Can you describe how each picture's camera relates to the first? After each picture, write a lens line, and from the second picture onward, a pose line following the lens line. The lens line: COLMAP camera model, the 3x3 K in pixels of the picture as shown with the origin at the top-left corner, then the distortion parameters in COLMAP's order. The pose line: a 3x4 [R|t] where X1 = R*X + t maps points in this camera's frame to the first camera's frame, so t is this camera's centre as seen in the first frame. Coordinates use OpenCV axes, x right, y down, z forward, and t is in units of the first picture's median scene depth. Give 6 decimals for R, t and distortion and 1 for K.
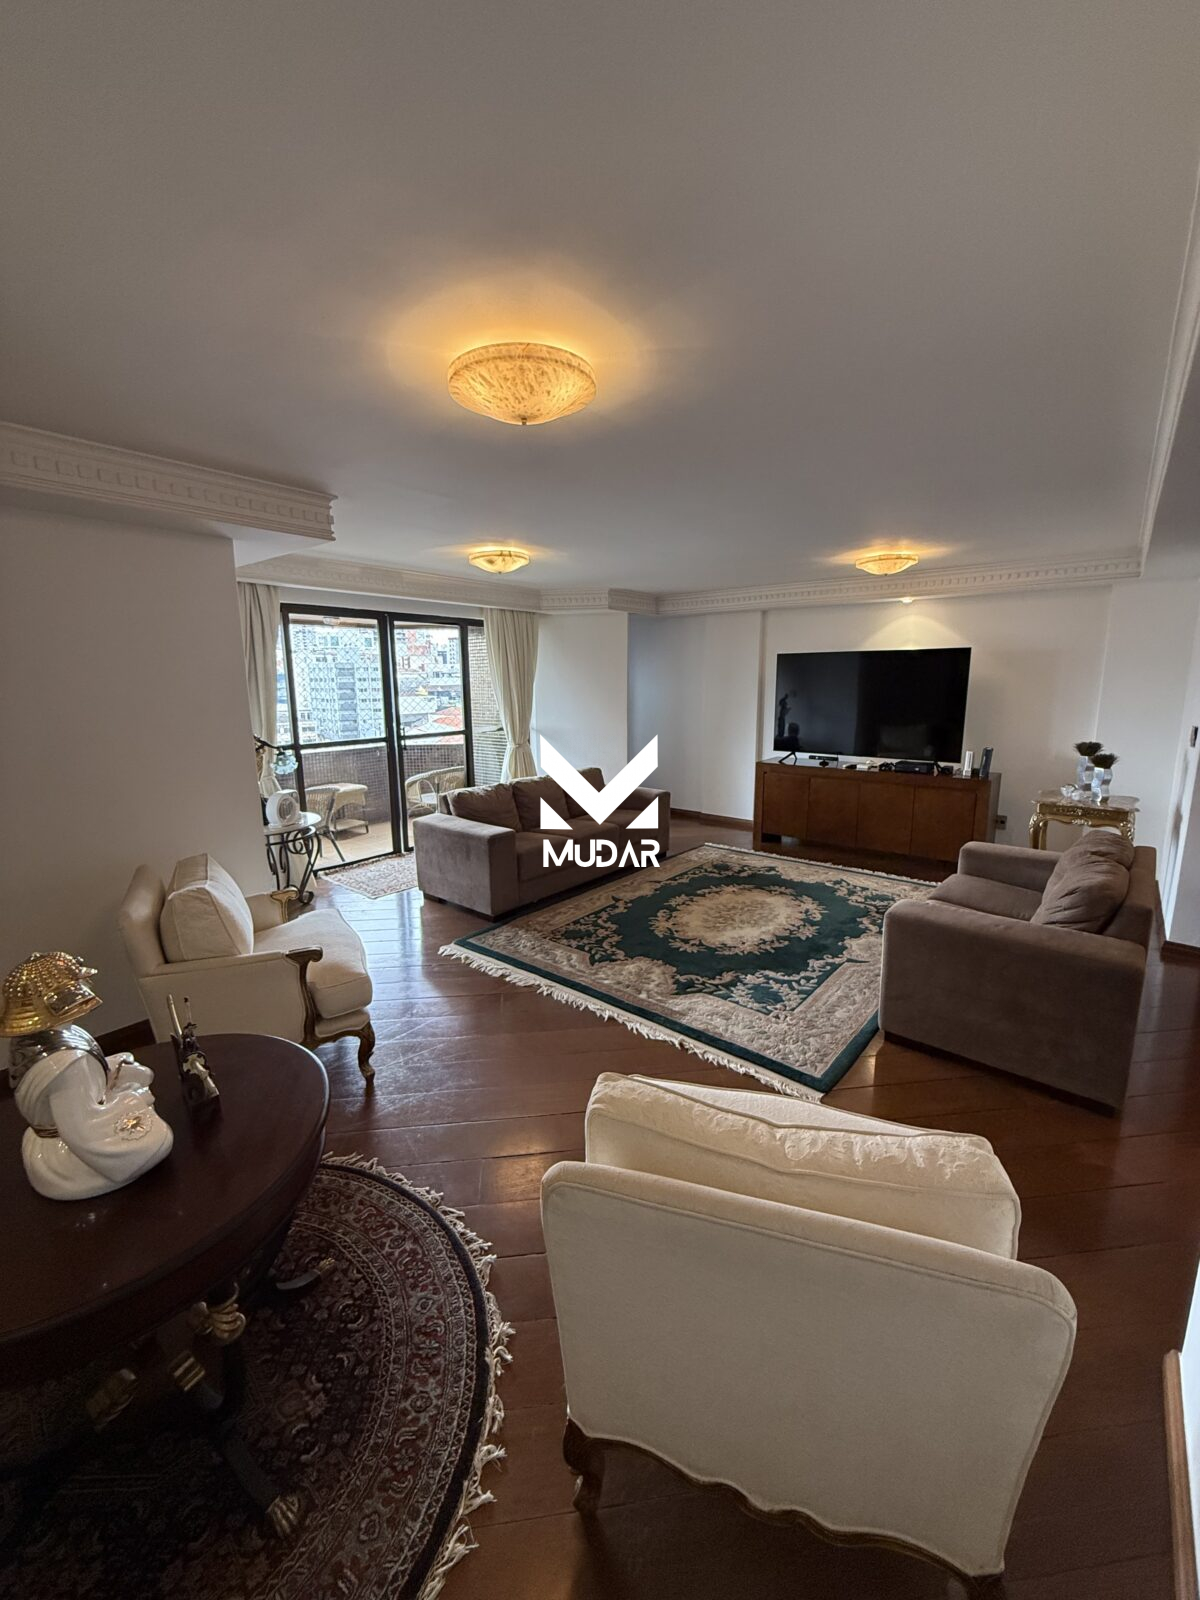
lens RADIAL K [[638.3, 0, 599.2], [0, 638.3, 798.4], [0, 0, 1]] dist [-0.006982, -0.000273]
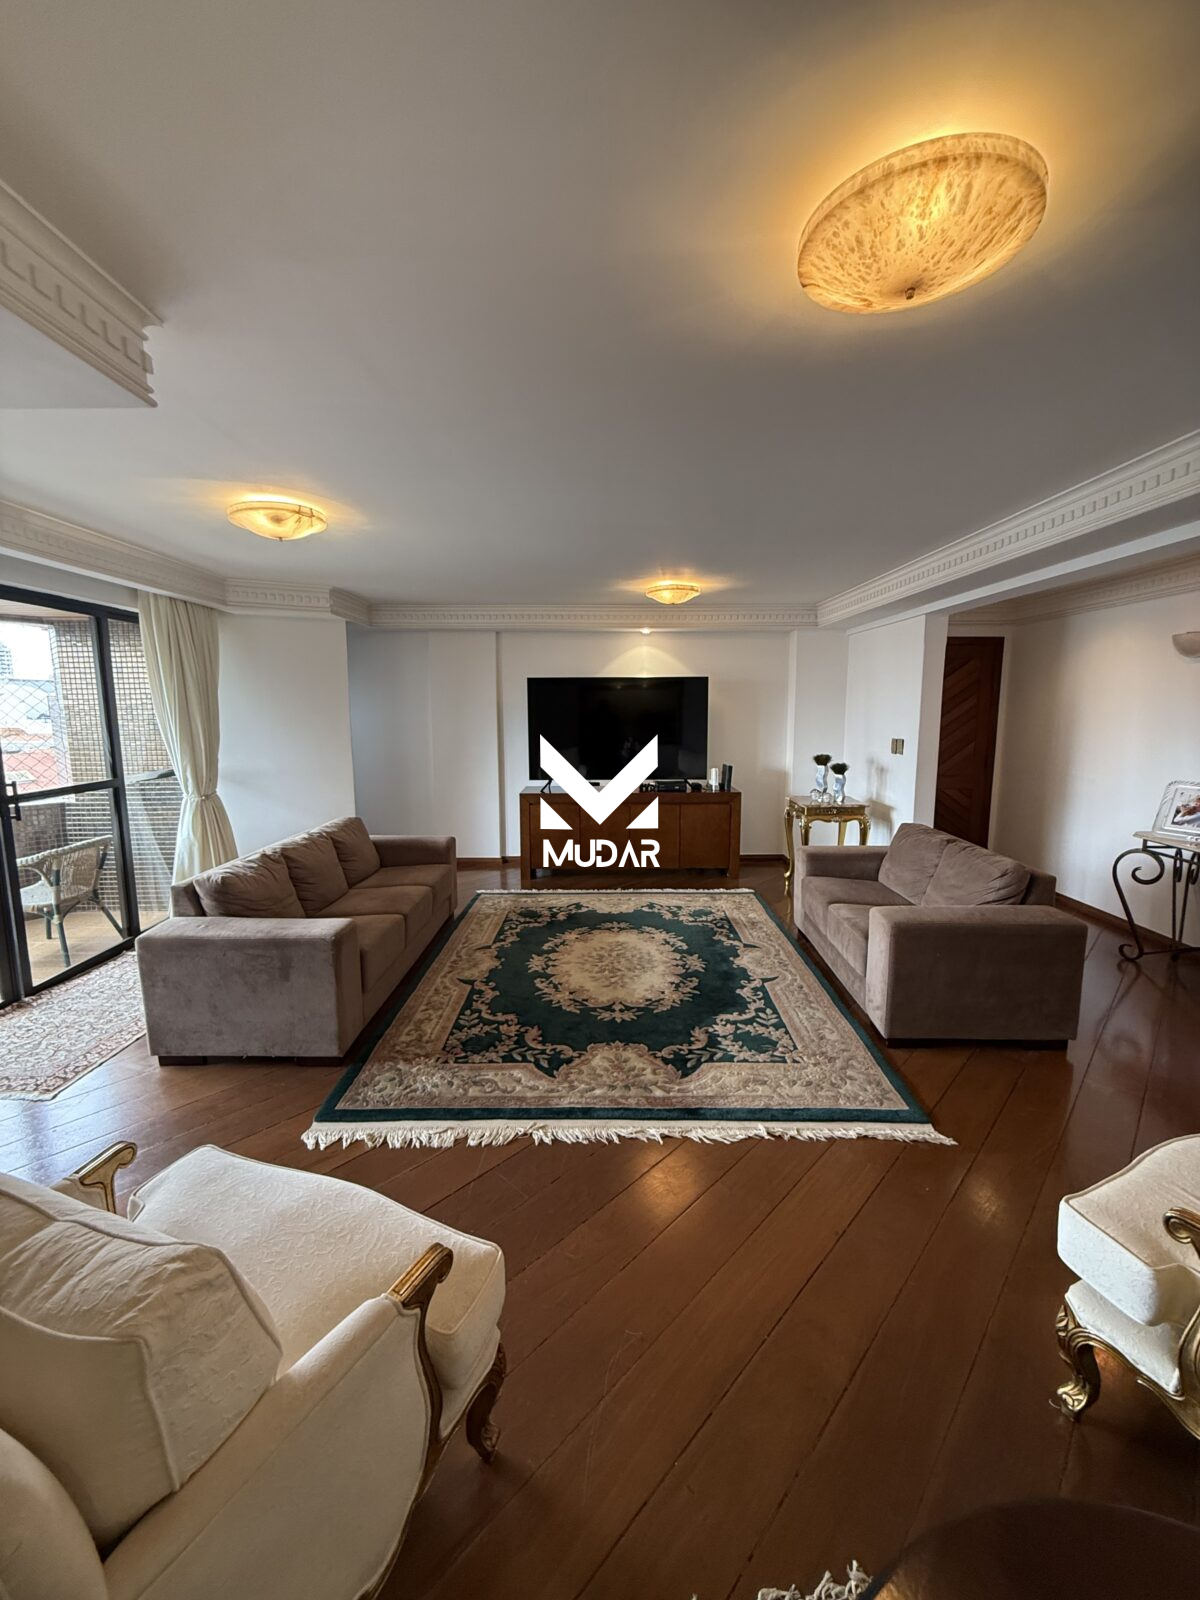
lens RADIAL K [[638.3, 0, 601.5], [0, 638.3, 800.8], [0, 0, 1]] dist [-0.006982, -0.000273]
pose [[0.775898, -0.086592, 0.624887, -0.342587], [0.113977, 0.993476, -0.003852, -0.042762], [-0.620477, 0.074212, 0.780706, 0.301611]]
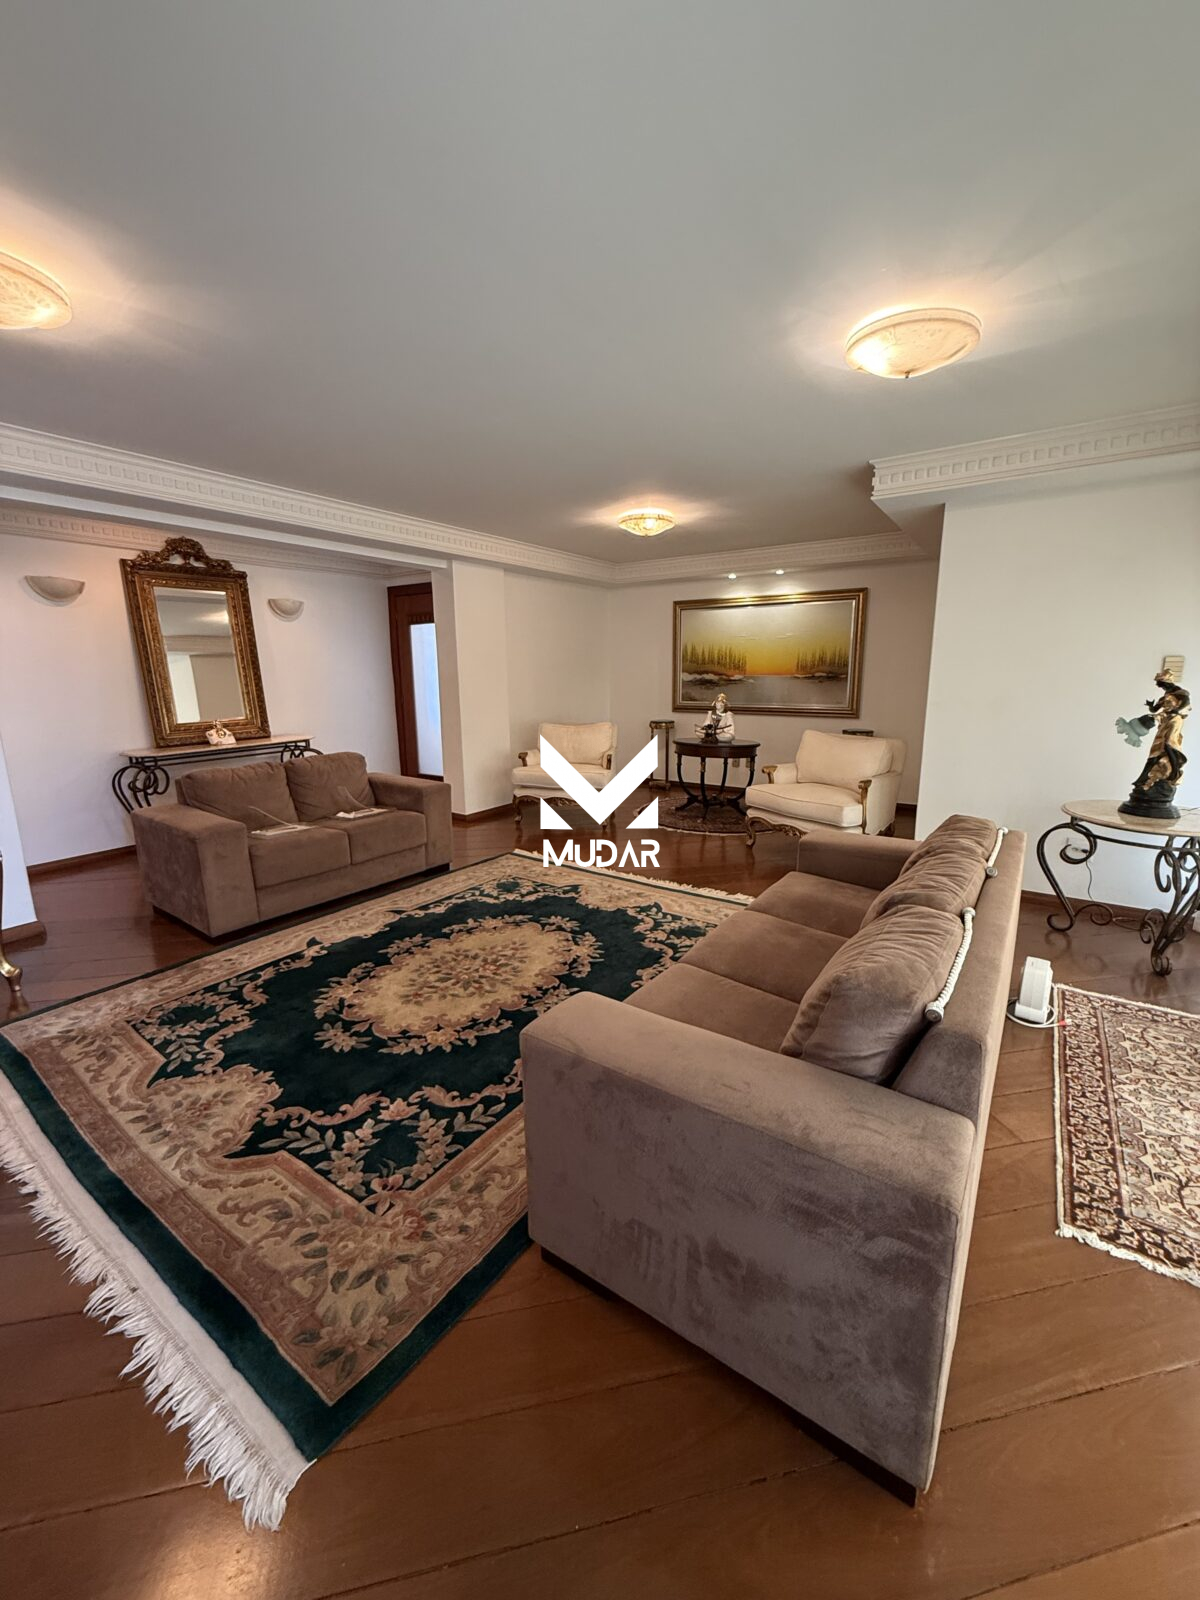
lens RADIAL K [[638.3, 0, 603.9], [0, 638.3, 800.4], [0, 0, 1]] dist [-0.006982, -0.000273]
pose [[-0.996105, 0.035824, -0.080564, 0.127684], [0.002060, 0.922943, 0.384931, -0.247763], [0.088145, 0.383266, -0.919423, 1.590526]]
